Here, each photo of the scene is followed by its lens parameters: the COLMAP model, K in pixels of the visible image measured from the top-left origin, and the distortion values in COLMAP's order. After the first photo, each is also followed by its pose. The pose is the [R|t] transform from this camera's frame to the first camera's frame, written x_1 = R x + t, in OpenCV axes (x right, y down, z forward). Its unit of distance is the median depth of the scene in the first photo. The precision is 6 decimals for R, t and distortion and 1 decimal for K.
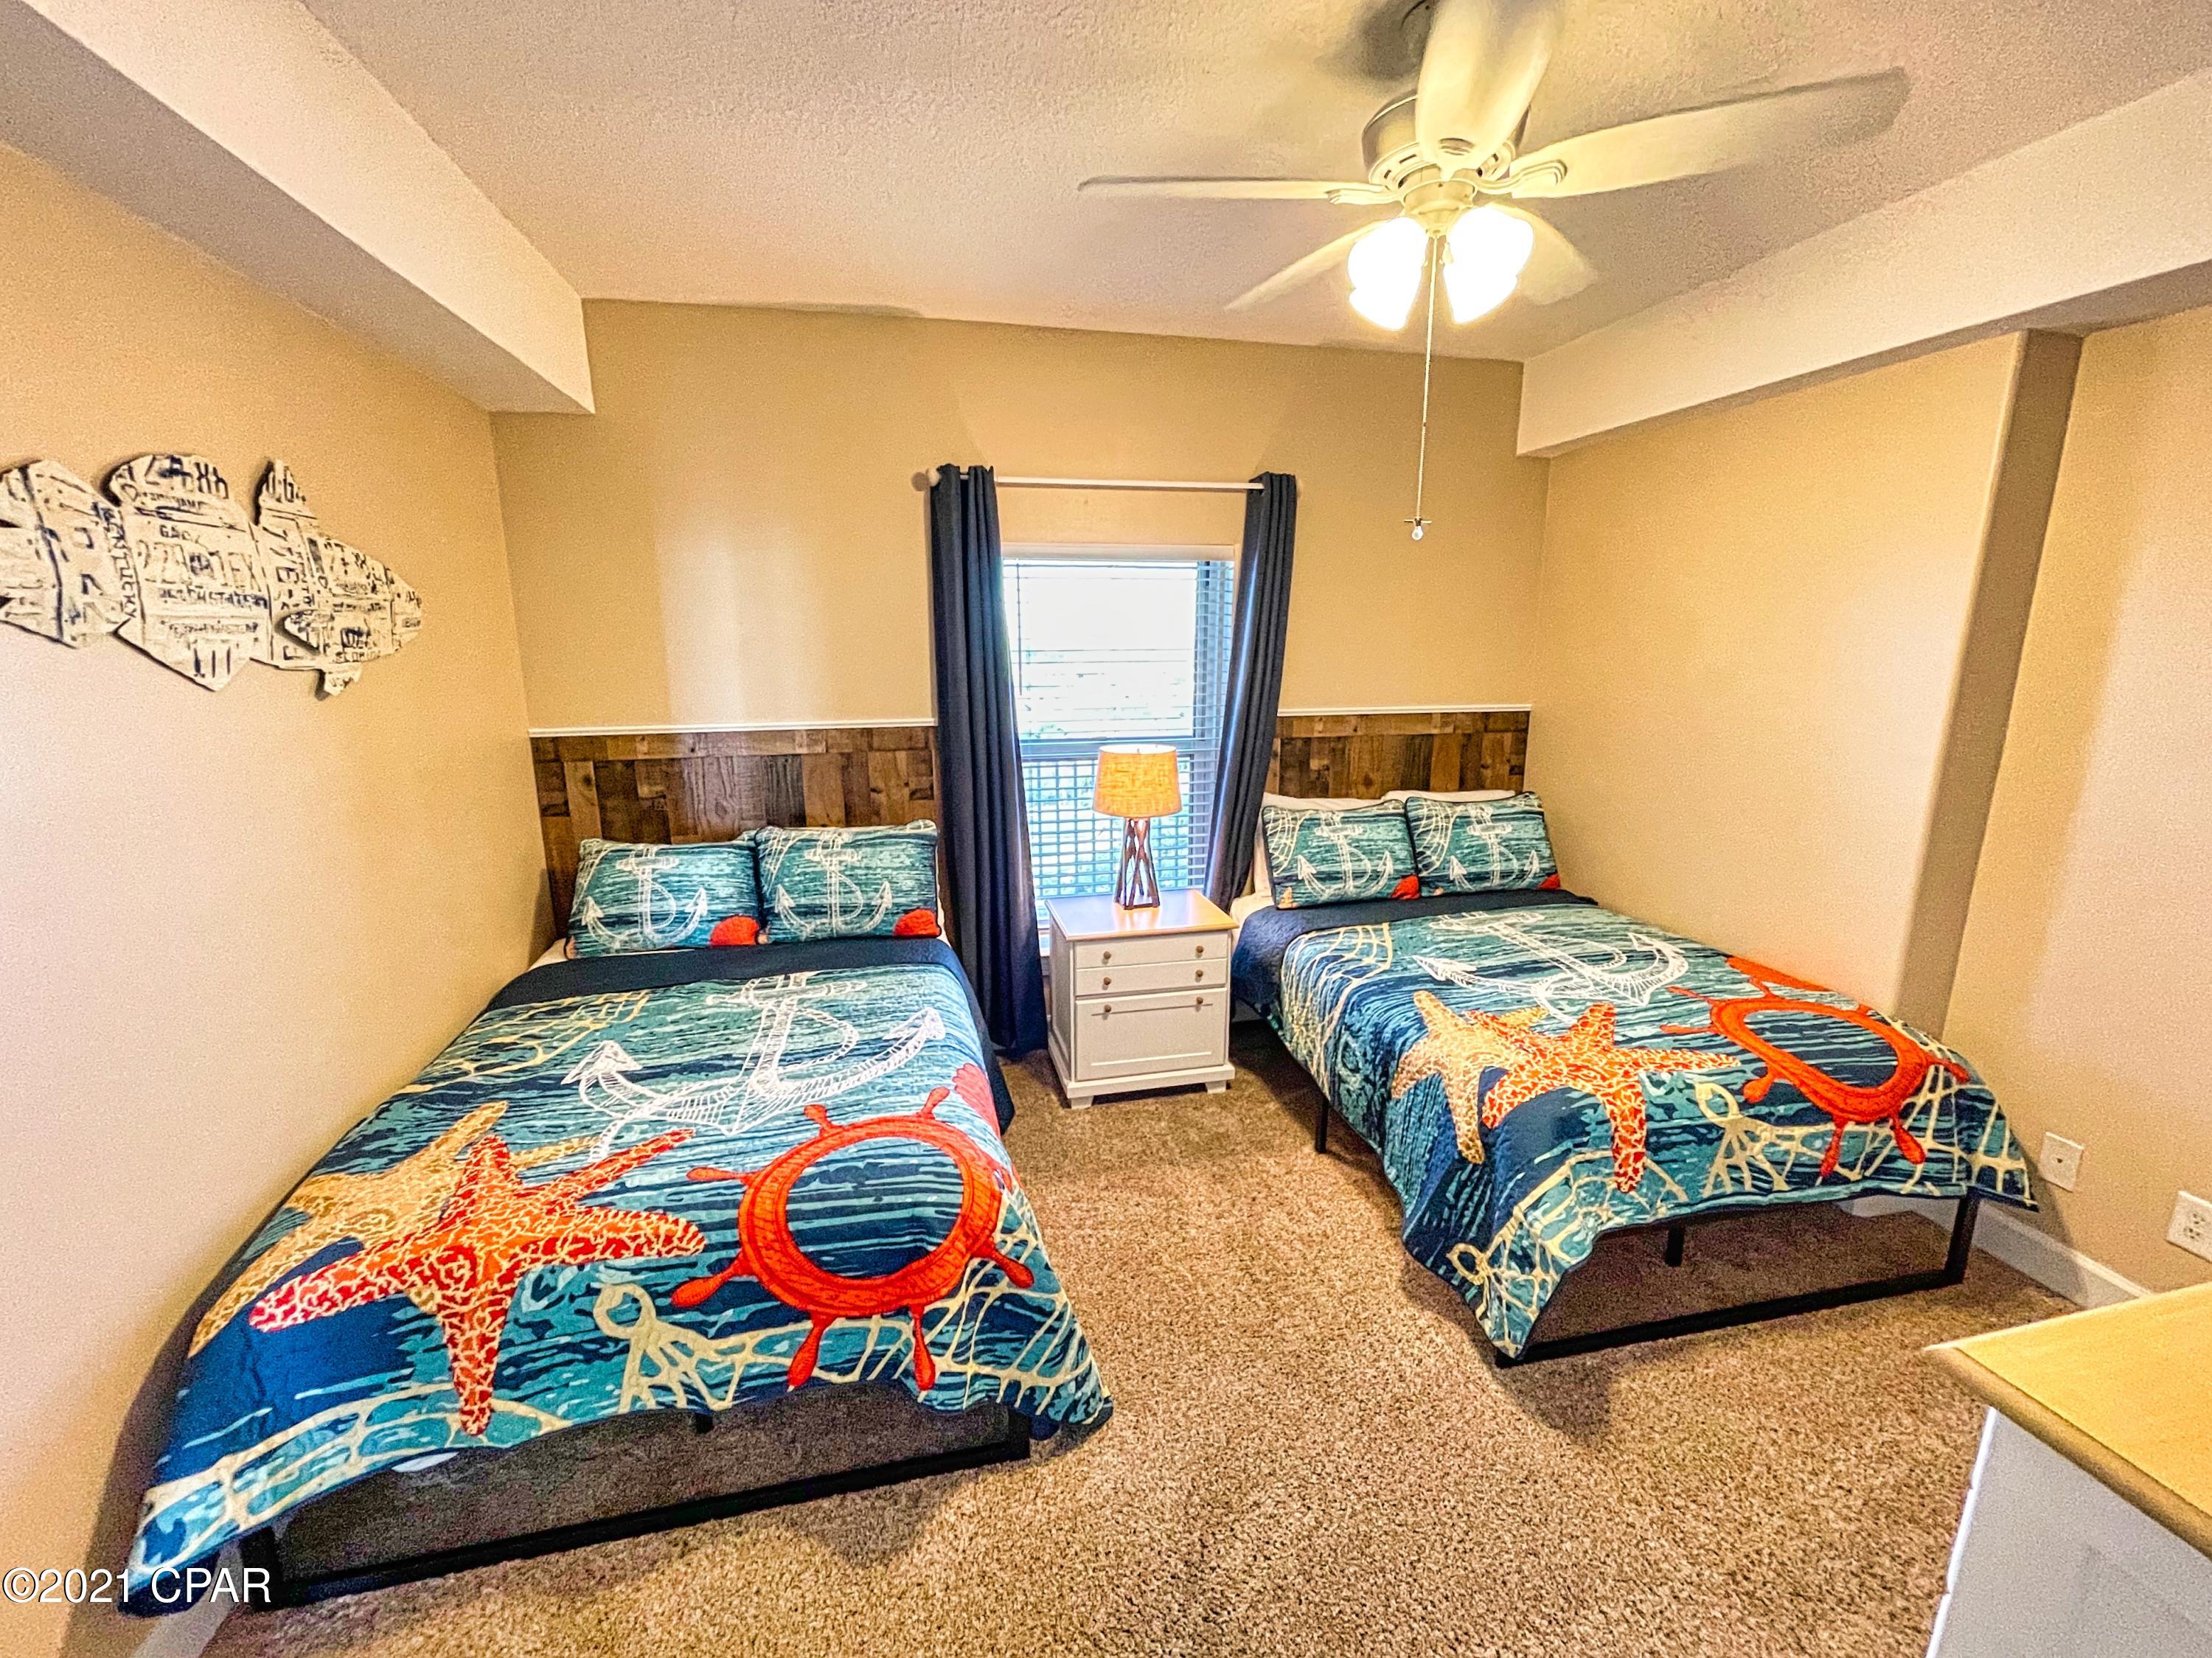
lens RADIAL K [[890.6, 0, 1092.5], [0, 890.6, 842.0], [0, 0, 1]] dist [-0.005805, 0.001898]
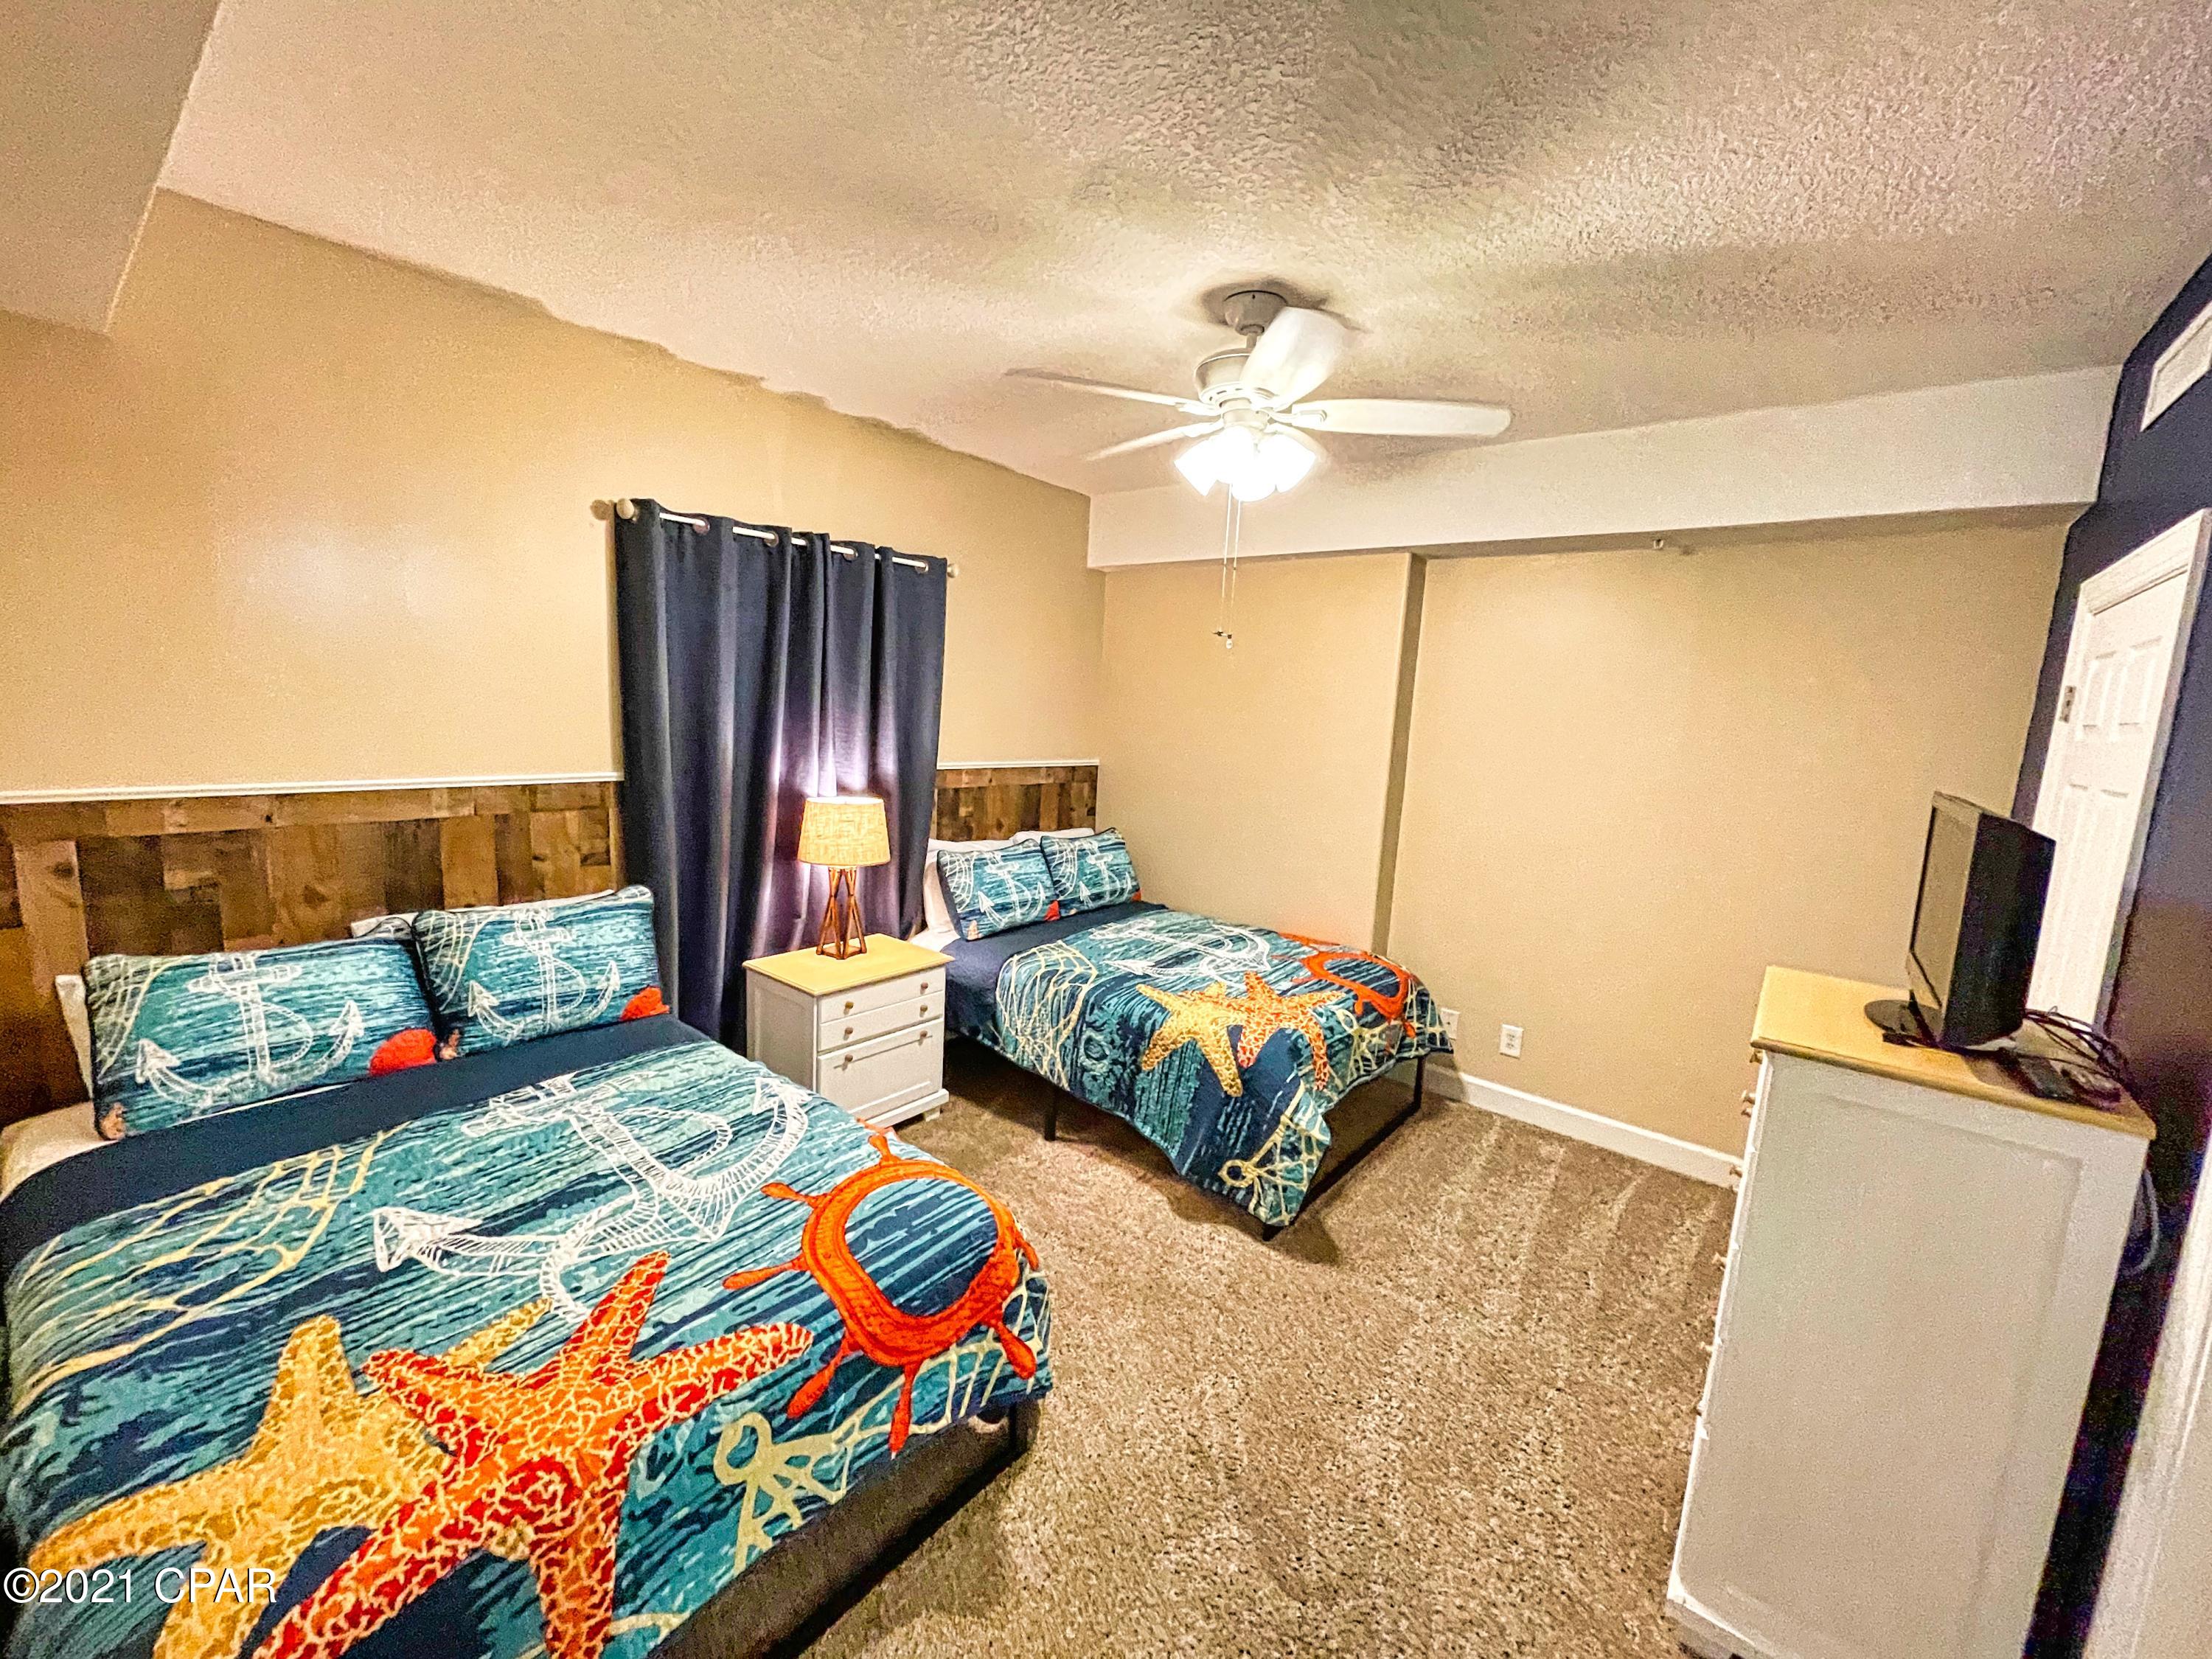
lens RADIAL K [[890.7, 0, 1057.6], [0, 890.7, 843.3], [0, 0, 1]] dist [-0.005805, 0.001898]
pose [[0.792932, -0.052891, 0.607010, -0.479205], [0.084807, 0.996109, -0.023989, -0.013397], [-0.603379, 0.070500, 0.794332, 0.043886]]
